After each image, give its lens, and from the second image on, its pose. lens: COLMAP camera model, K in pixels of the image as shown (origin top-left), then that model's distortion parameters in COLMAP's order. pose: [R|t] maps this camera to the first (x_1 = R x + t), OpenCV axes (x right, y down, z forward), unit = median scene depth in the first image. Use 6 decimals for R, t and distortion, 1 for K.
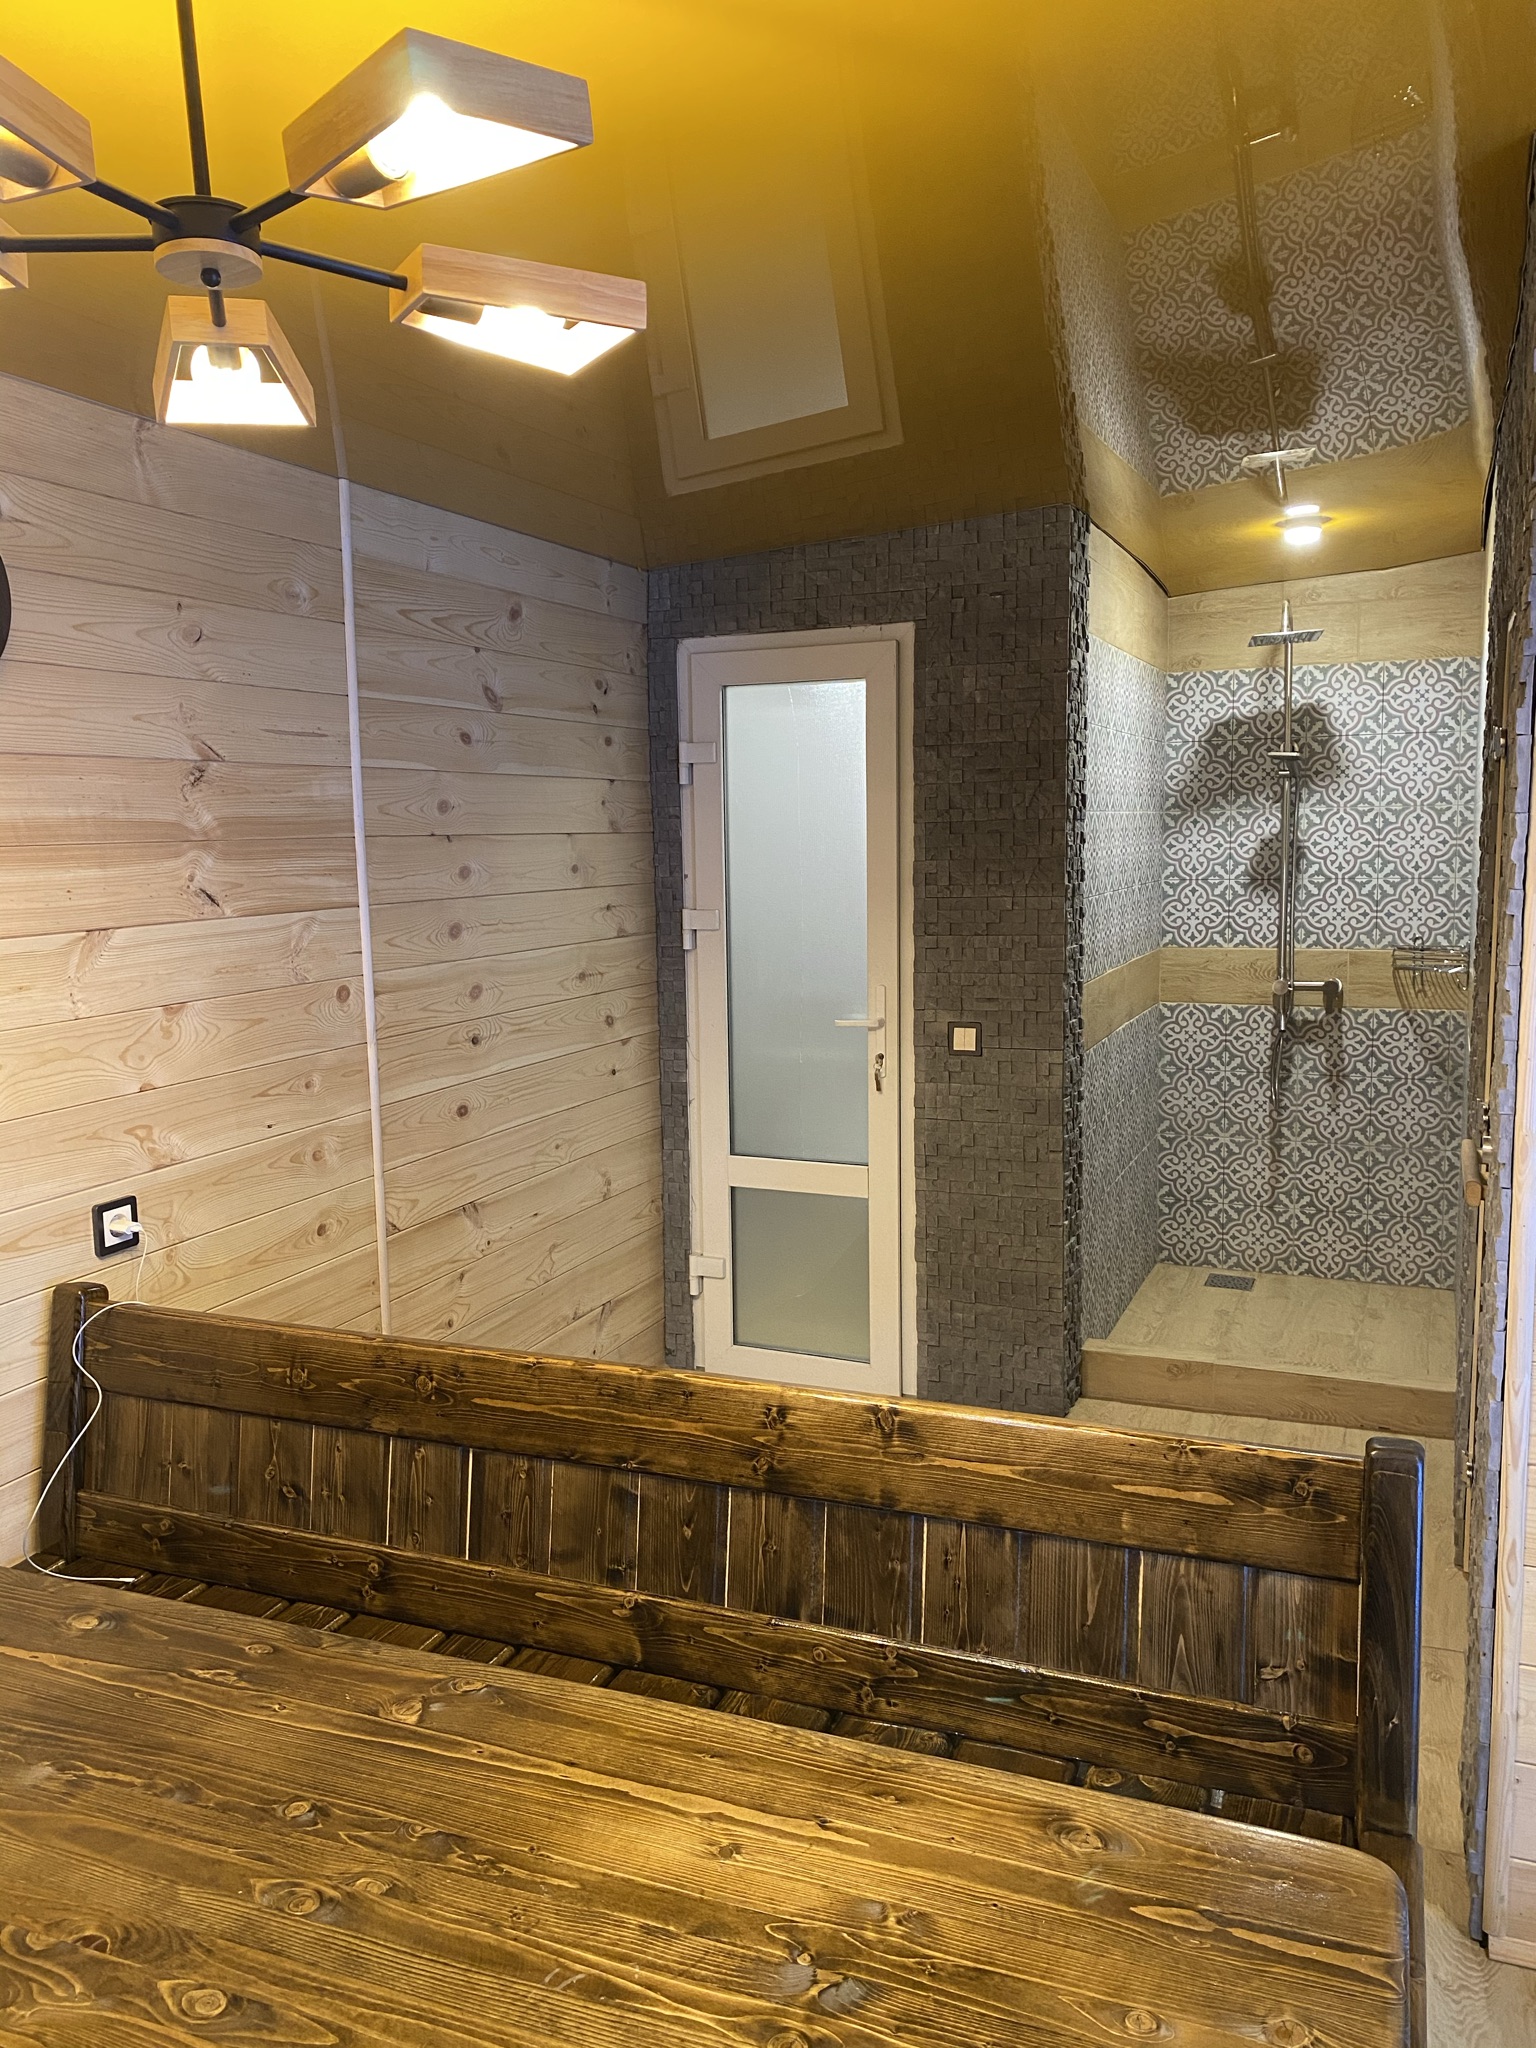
lens RADIAL K [[1575.2, 0, 764.5], [0, 1575.2, 1022.2], [0, 0, 1]] dist [0.054181, -0.057589]
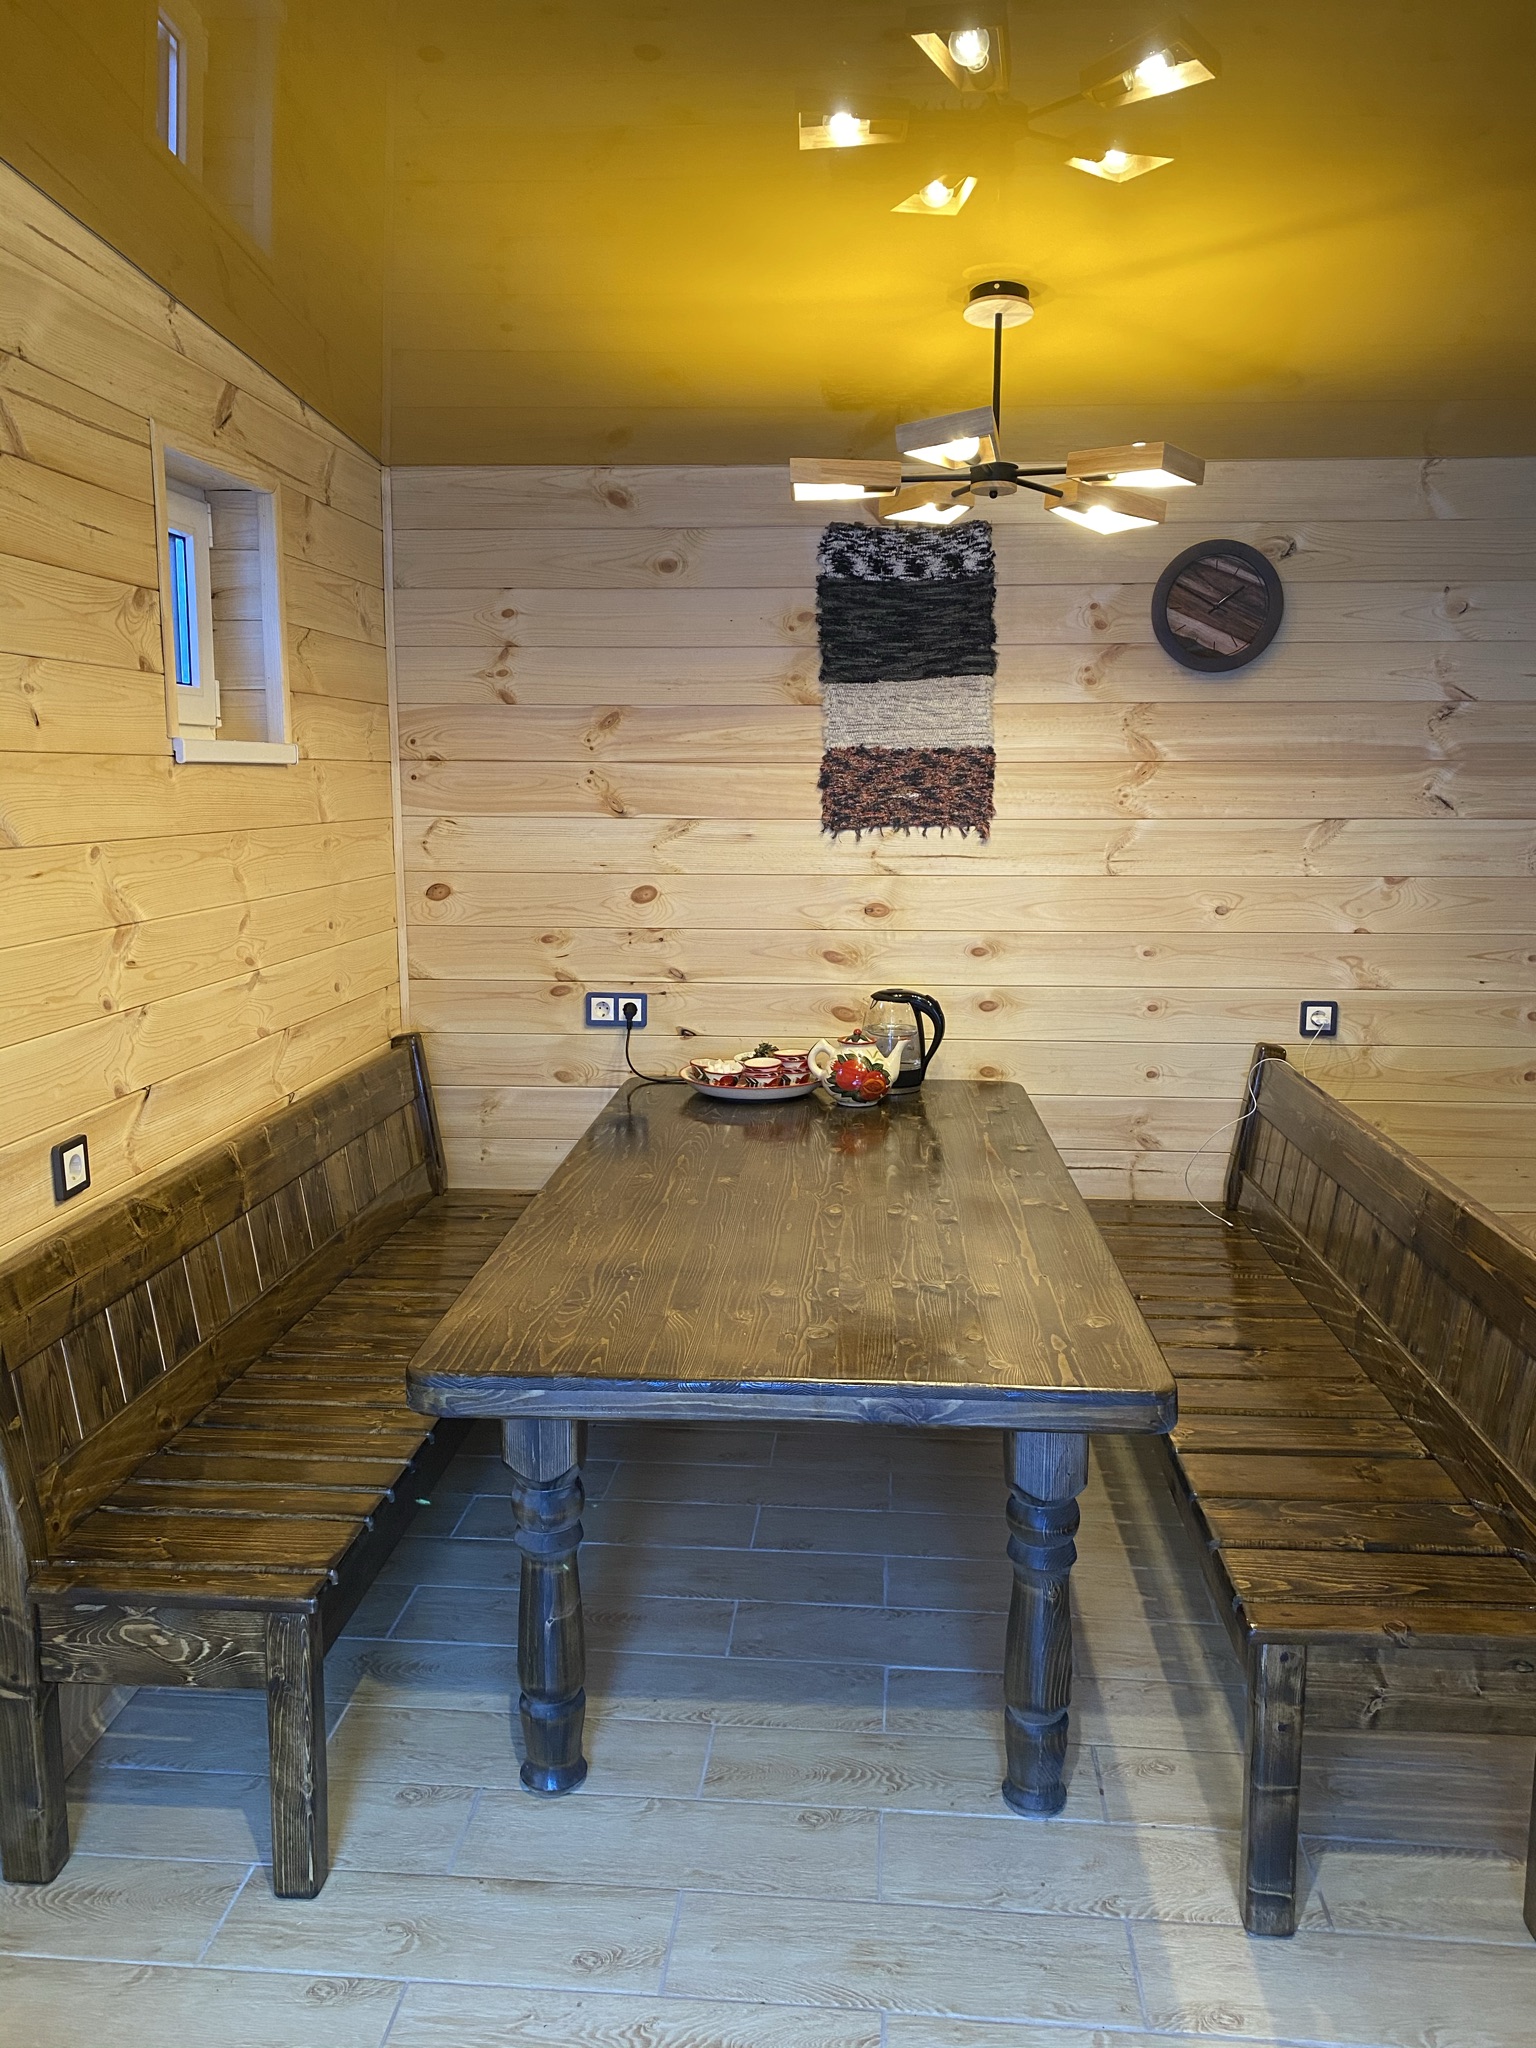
lens RADIAL K [[1575.2, 0, 764.5], [0, 1575.2, 1022.2], [0, 0, 1]] dist [0.054181, -0.057589]
pose [[0.307320, 0.172846, -0.935777, 0.800075], [-0.130816, 0.981703, 0.138368, -0.006247], [0.942572, 0.079891, 0.324308, 0.023740]]
